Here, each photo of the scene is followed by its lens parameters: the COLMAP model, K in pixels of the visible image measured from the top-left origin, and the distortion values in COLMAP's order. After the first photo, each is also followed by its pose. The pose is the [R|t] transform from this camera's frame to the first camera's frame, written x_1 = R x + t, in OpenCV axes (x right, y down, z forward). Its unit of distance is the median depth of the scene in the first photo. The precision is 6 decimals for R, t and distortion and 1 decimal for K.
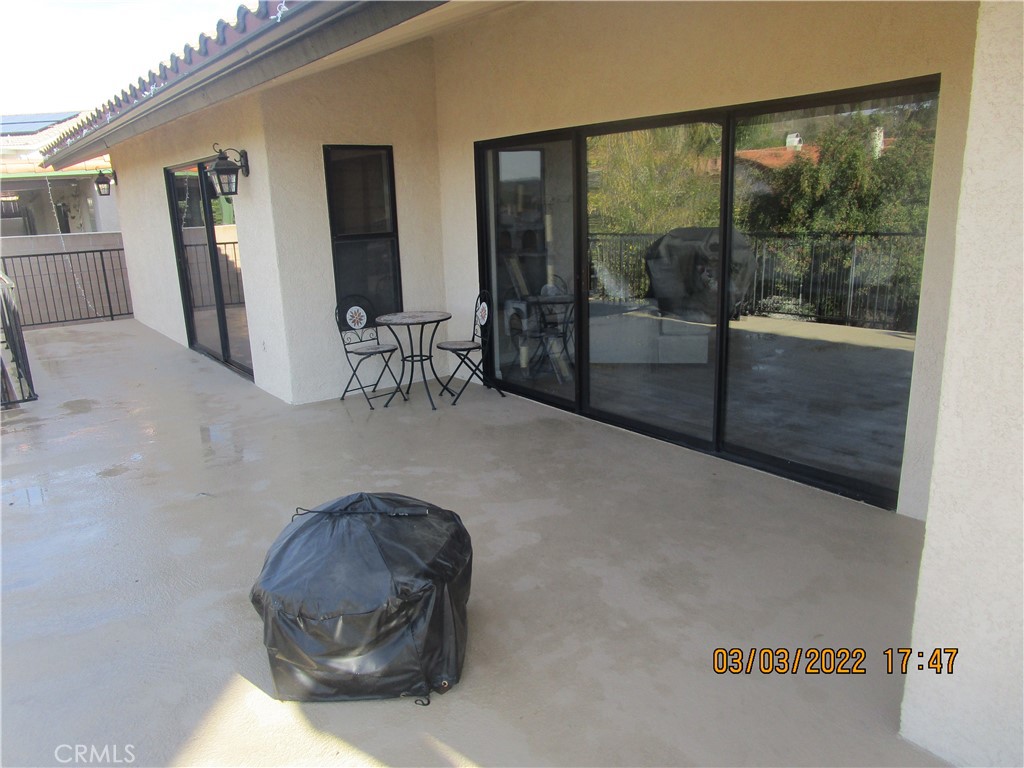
lens RADIAL K [[739.8, 0, 512.0], [0, 739.8, 384.0], [0, 0, 1]] dist [-0.013686, -0.000480]
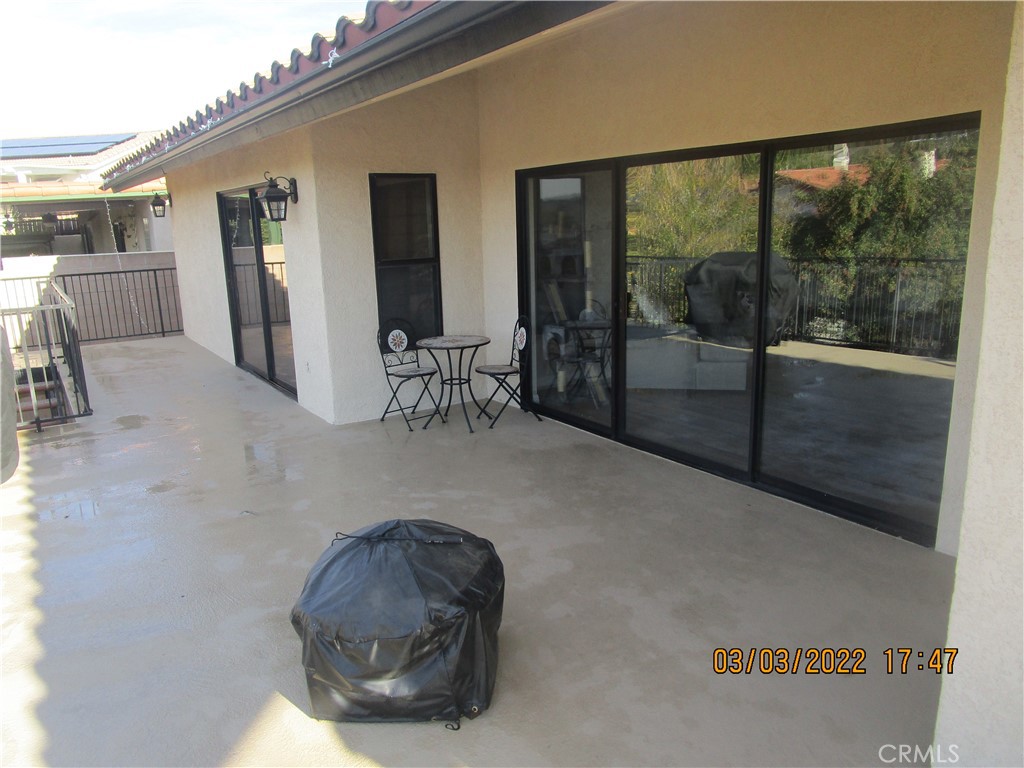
lens RADIAL K [[738.8, 0, 512.0], [0, 738.8, 384.0], [0, 0, 1]] dist [-0.008425, -0.001428]
pose [[0.998474, 0.016484, -0.052709, 0.002621], [-0.017757, 0.999560, -0.023764, -0.008579], [0.052294, 0.024664, 0.998327, -0.011926]]
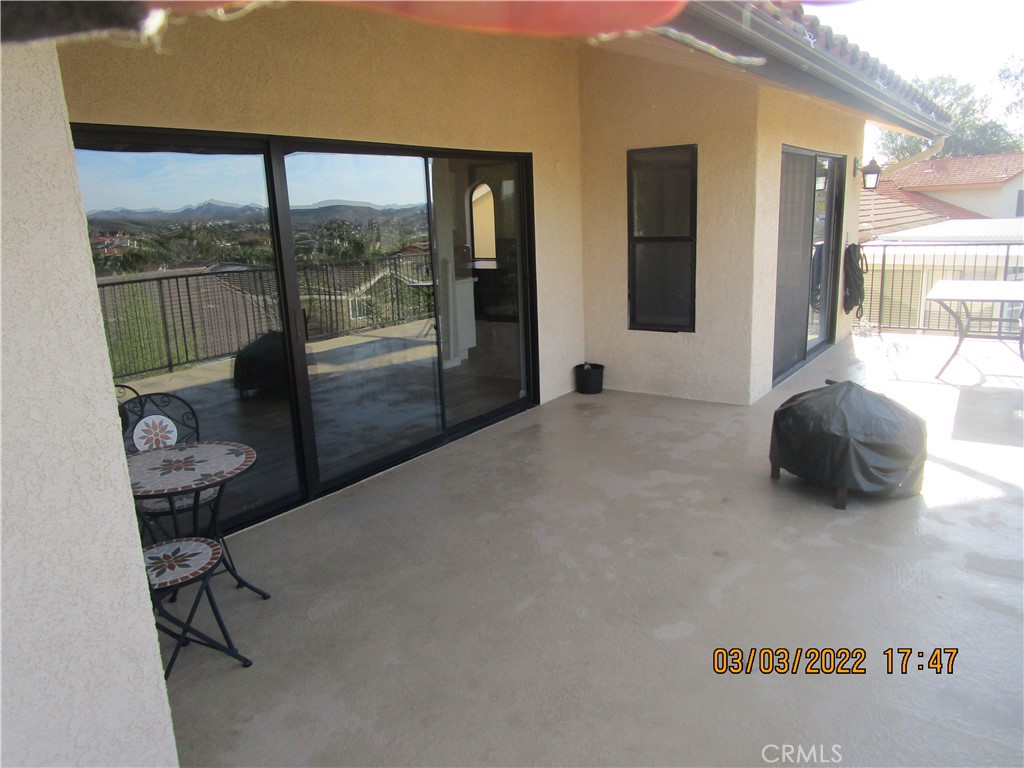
lens RADIAL K [[739.8, 0, 512.0], [0, 739.8, 384.0], [0, 0, 1]] dist [-0.013686, -0.000480]
pose [[-0.312416, -0.169150, 0.934764, -0.618951], [0.278549, 0.924453, 0.260380, -0.196554], [-0.908189, 0.341725, -0.241697, 0.863545]]
